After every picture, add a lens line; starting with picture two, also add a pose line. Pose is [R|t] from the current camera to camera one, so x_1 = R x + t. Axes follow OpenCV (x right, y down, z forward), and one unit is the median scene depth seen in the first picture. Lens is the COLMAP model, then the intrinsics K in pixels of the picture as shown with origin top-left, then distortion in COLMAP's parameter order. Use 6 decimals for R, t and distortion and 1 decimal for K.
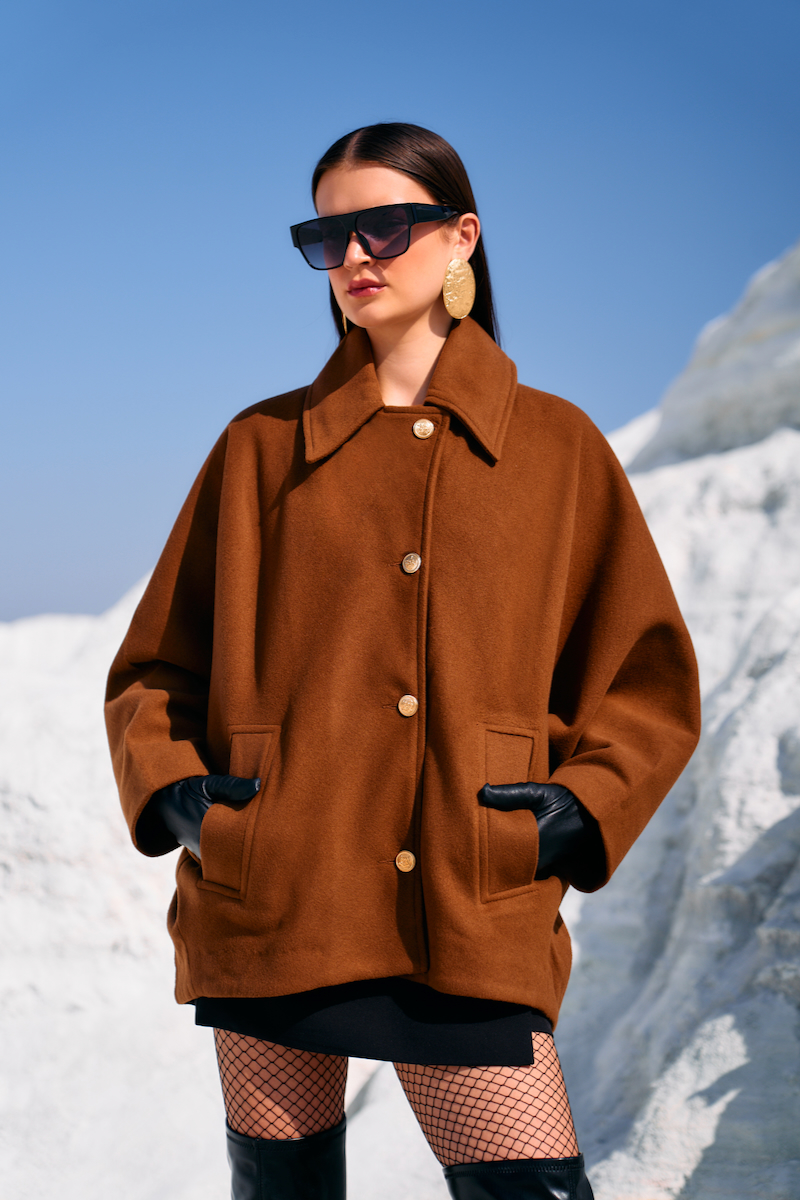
lens RADIAL K [[1793.3, 0, 400.2], [0, 1793.3, 631.4], [0, 0, 1]] dist [0.015055, -0.060560]
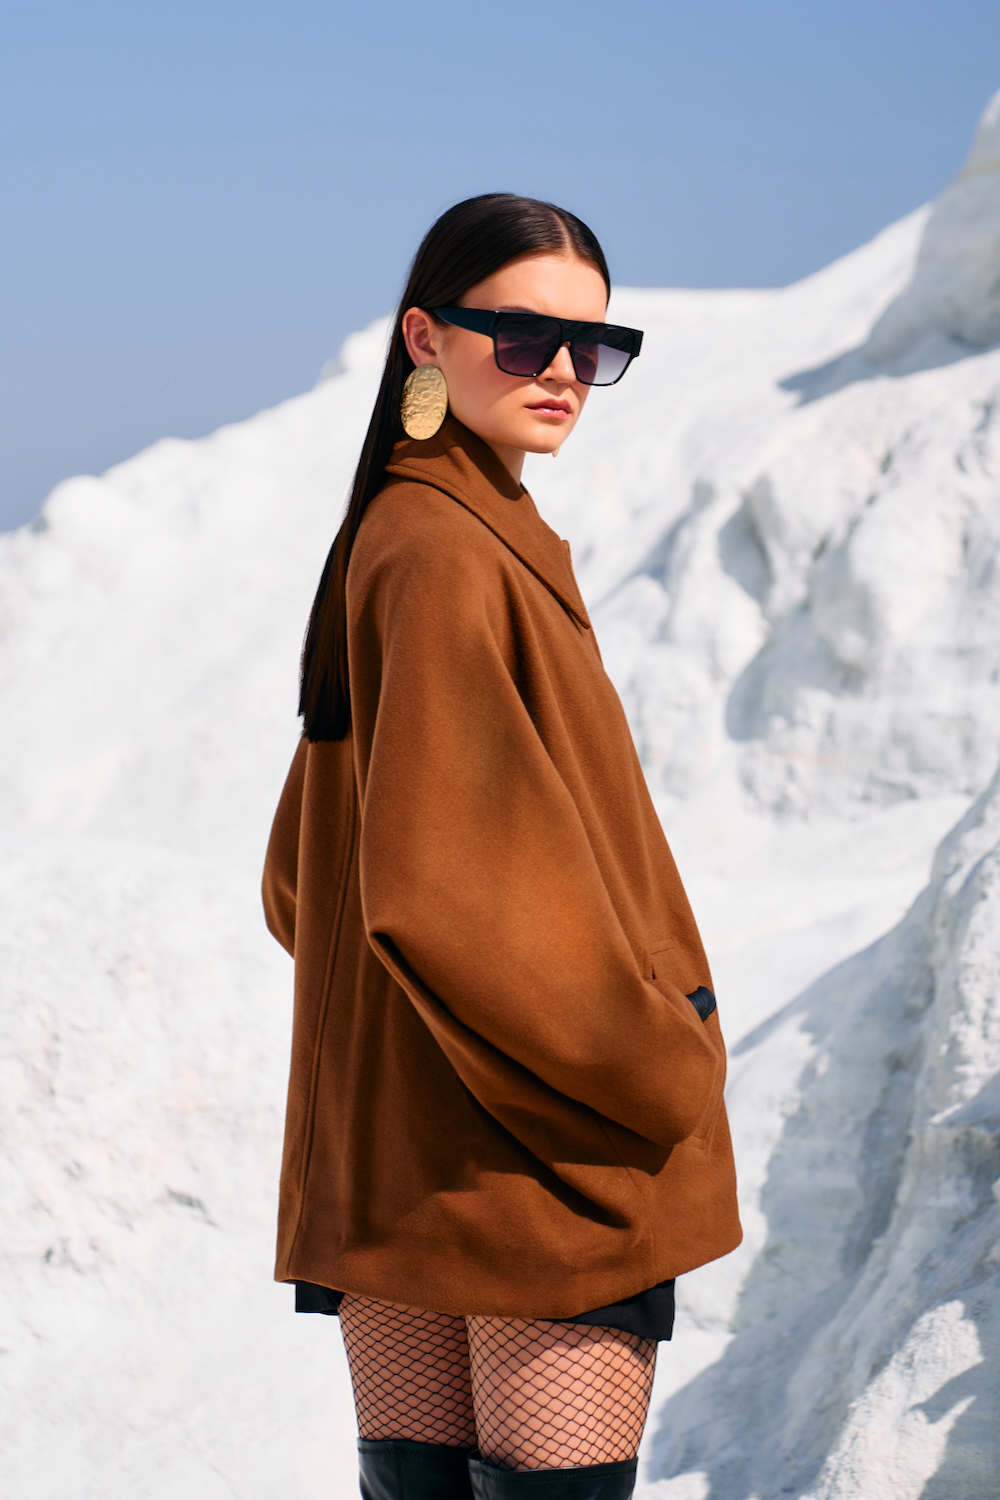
lens RADIAL K [[4444.5, 0, 393.8], [0, 4444.5, 750.7], [0, 0, 1]] dist [-0.015858, 0.178108]
pose [[0.999057, -0.042310, -0.009721, -0.013809], [0.042813, 0.997327, 0.059209, -0.110461], [0.007190, -0.059569, 0.998198, -0.683686]]
